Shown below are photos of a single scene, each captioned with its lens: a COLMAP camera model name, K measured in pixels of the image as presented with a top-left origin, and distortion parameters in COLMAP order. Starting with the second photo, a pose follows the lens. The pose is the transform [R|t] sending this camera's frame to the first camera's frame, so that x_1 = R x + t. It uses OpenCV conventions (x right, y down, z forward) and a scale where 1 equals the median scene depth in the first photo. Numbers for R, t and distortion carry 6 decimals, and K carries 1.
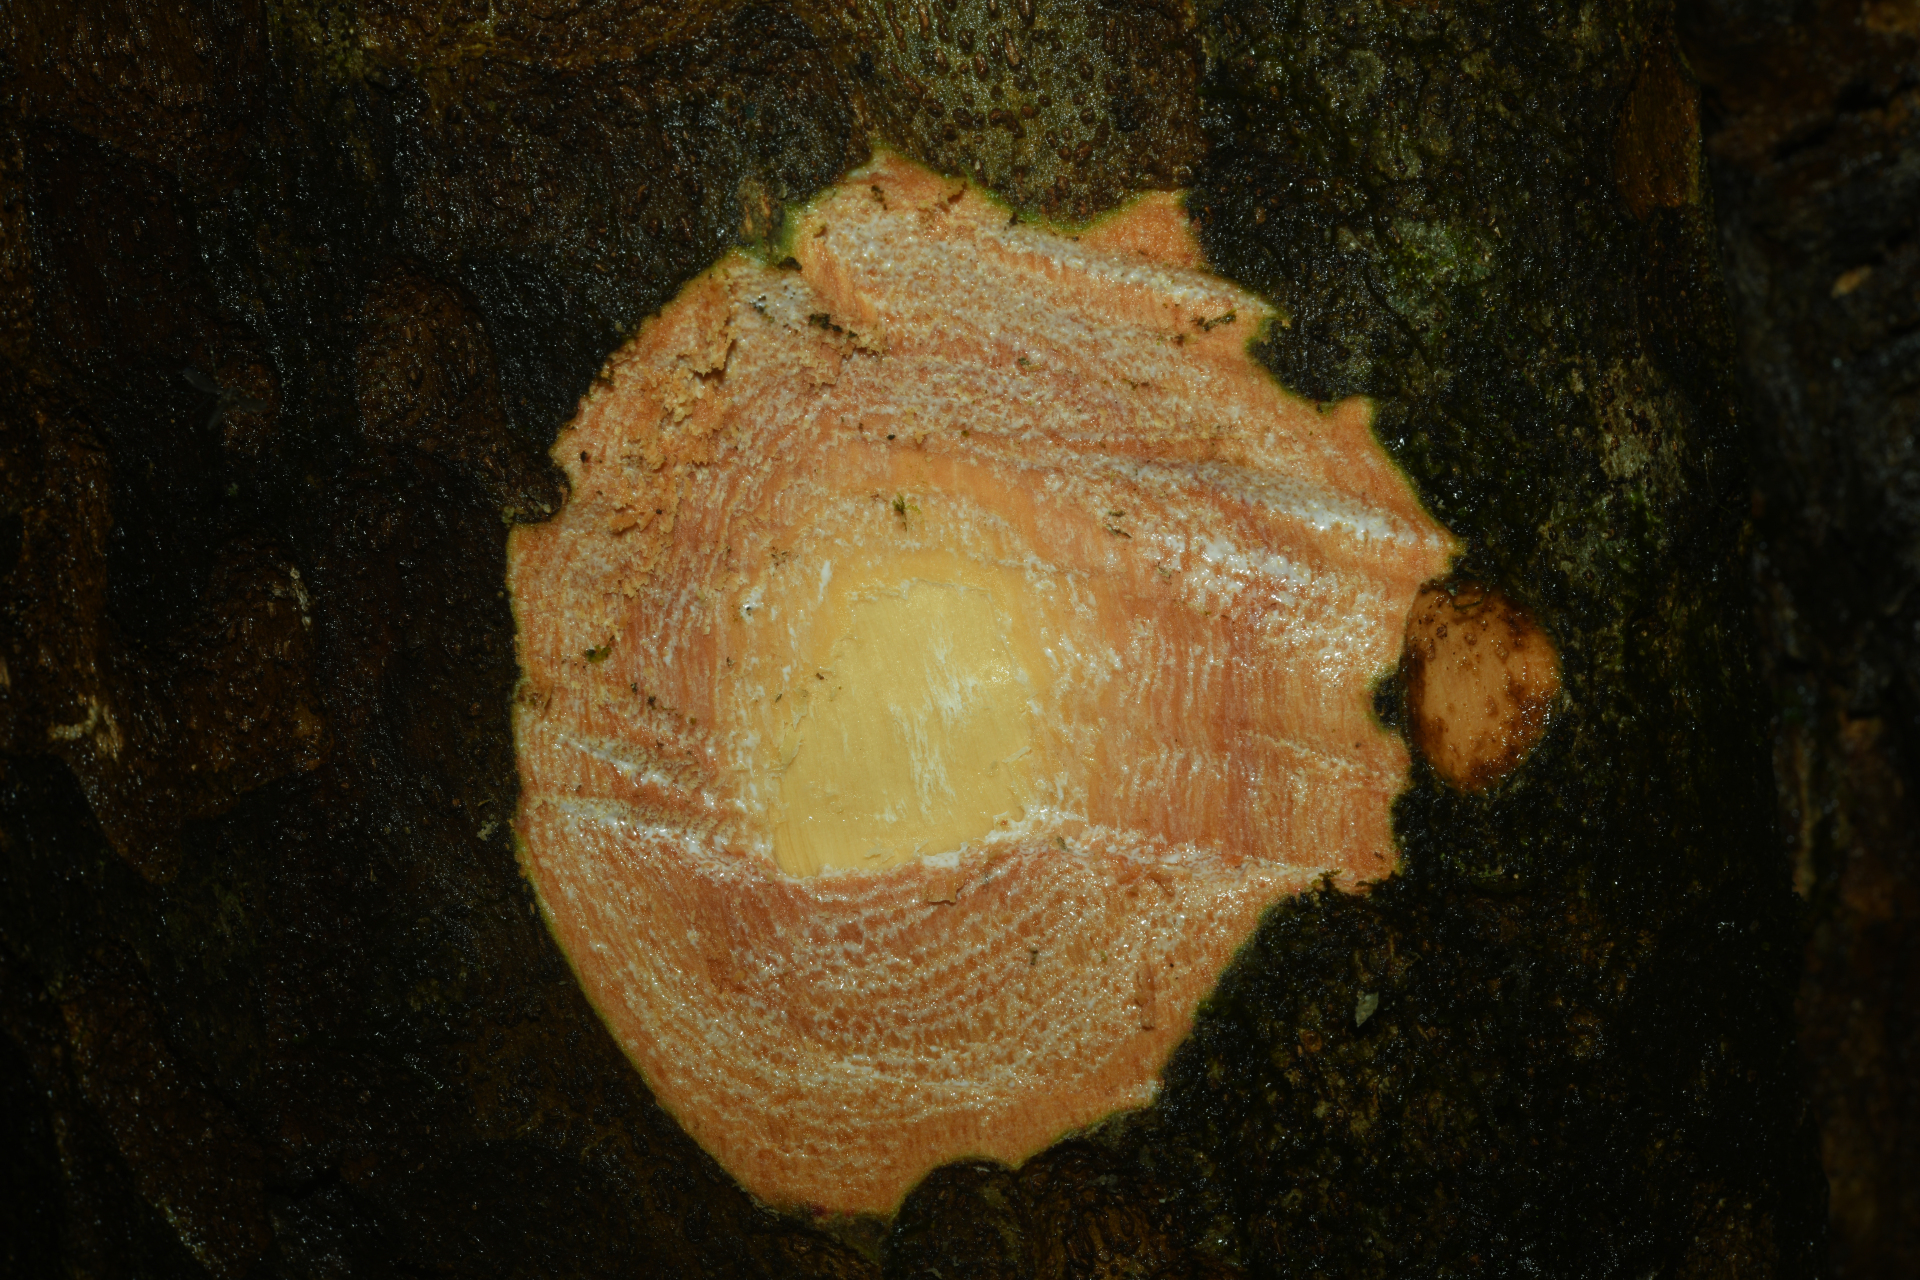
lens RADIAL K [[3293.1, 0, 958.6], [0, 3293.1, 654.3], [0, 0, 1]] dist [-0.013408, 0.000000]
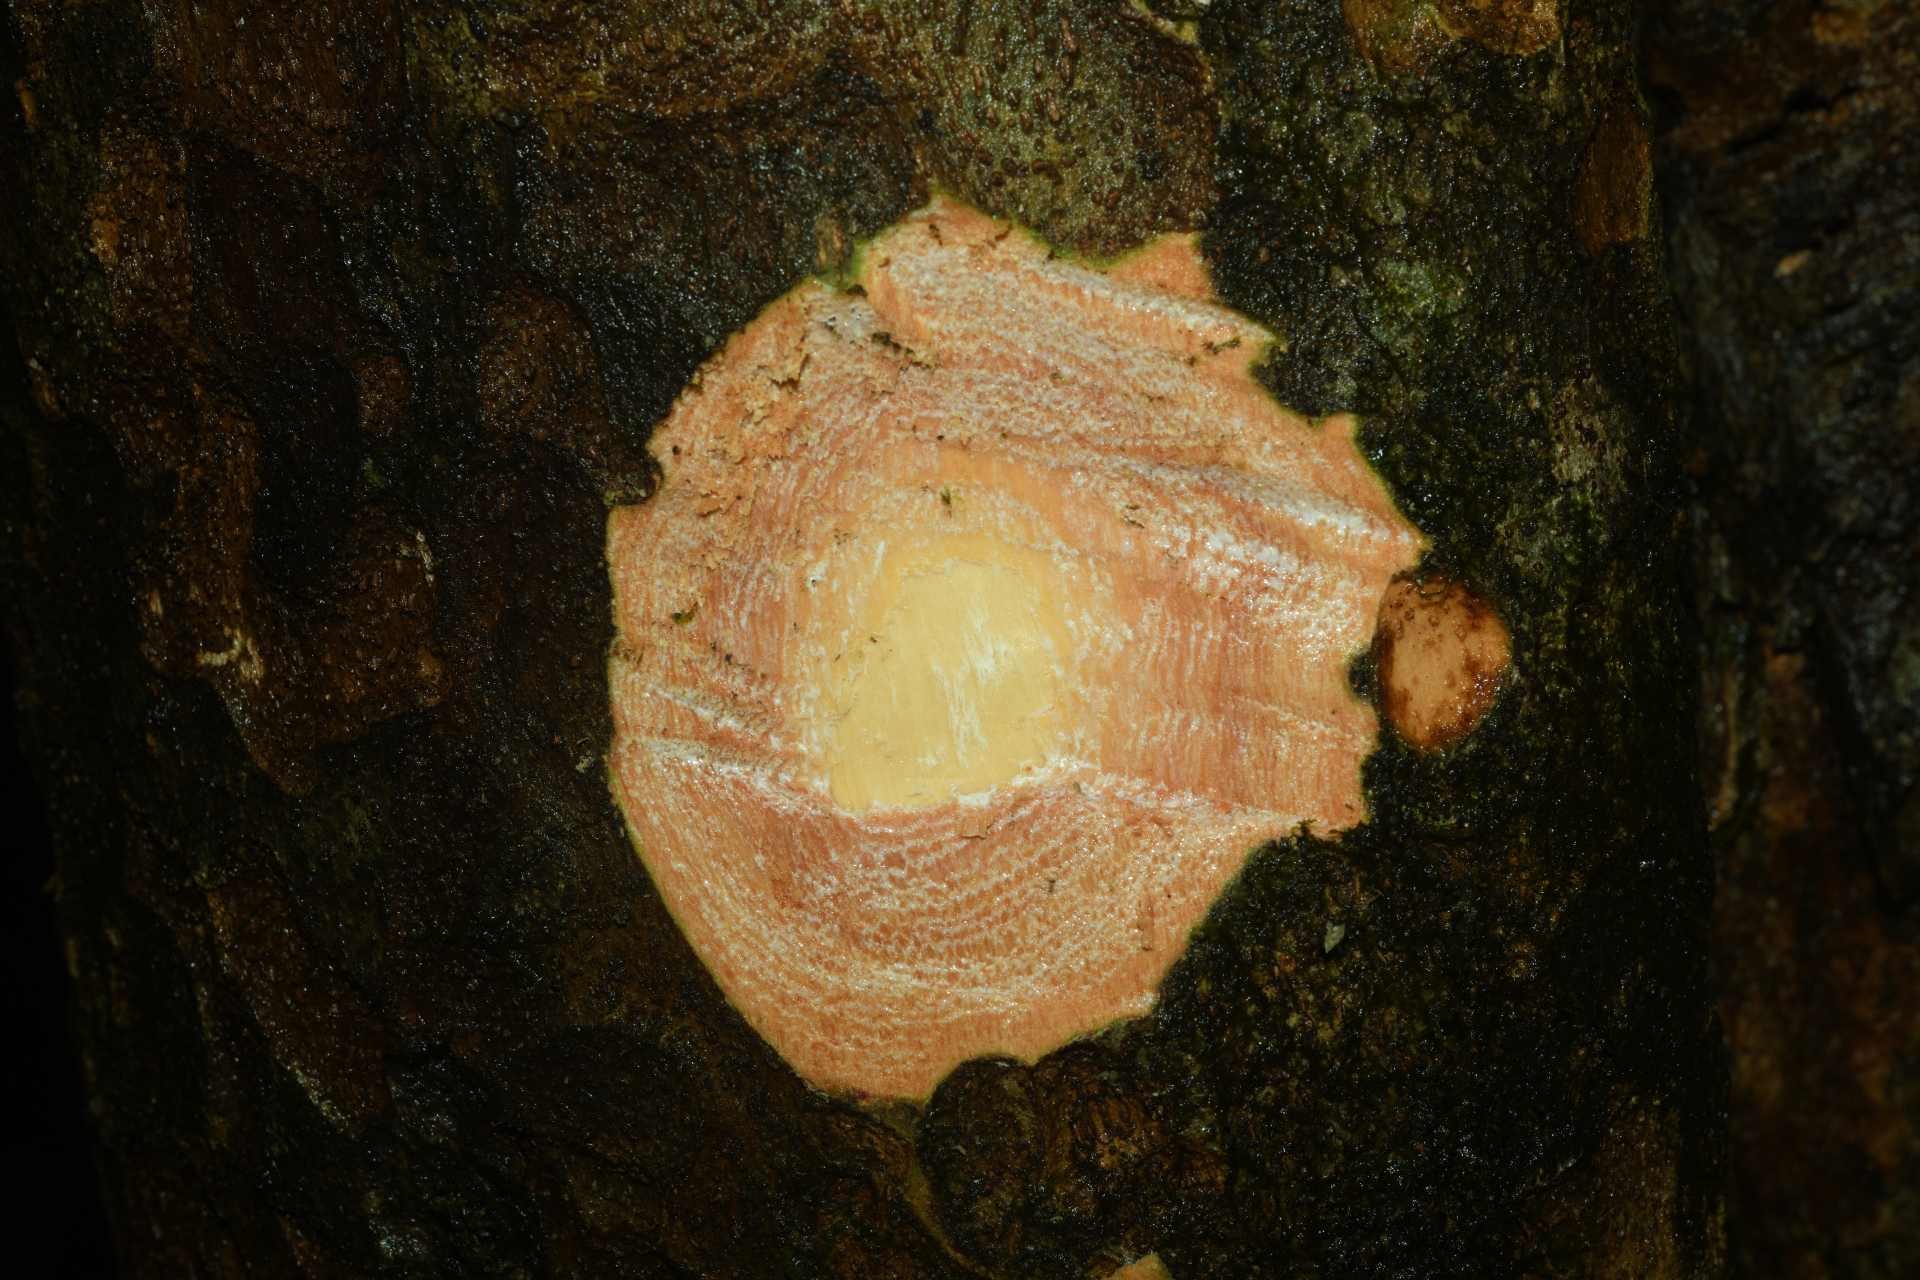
lens RADIAL K [[3293.1, 0, 961.7], [0, 3293.1, 627.4], [0, 0, 1]] dist [-0.013408, 0.000000]
pose [[0.999701, 0.024097, 0.004093, -0.015900], [-0.024321, 0.997339, 0.068727, -0.078627], [-0.002426, -0.068806, 0.997627, -0.159442]]
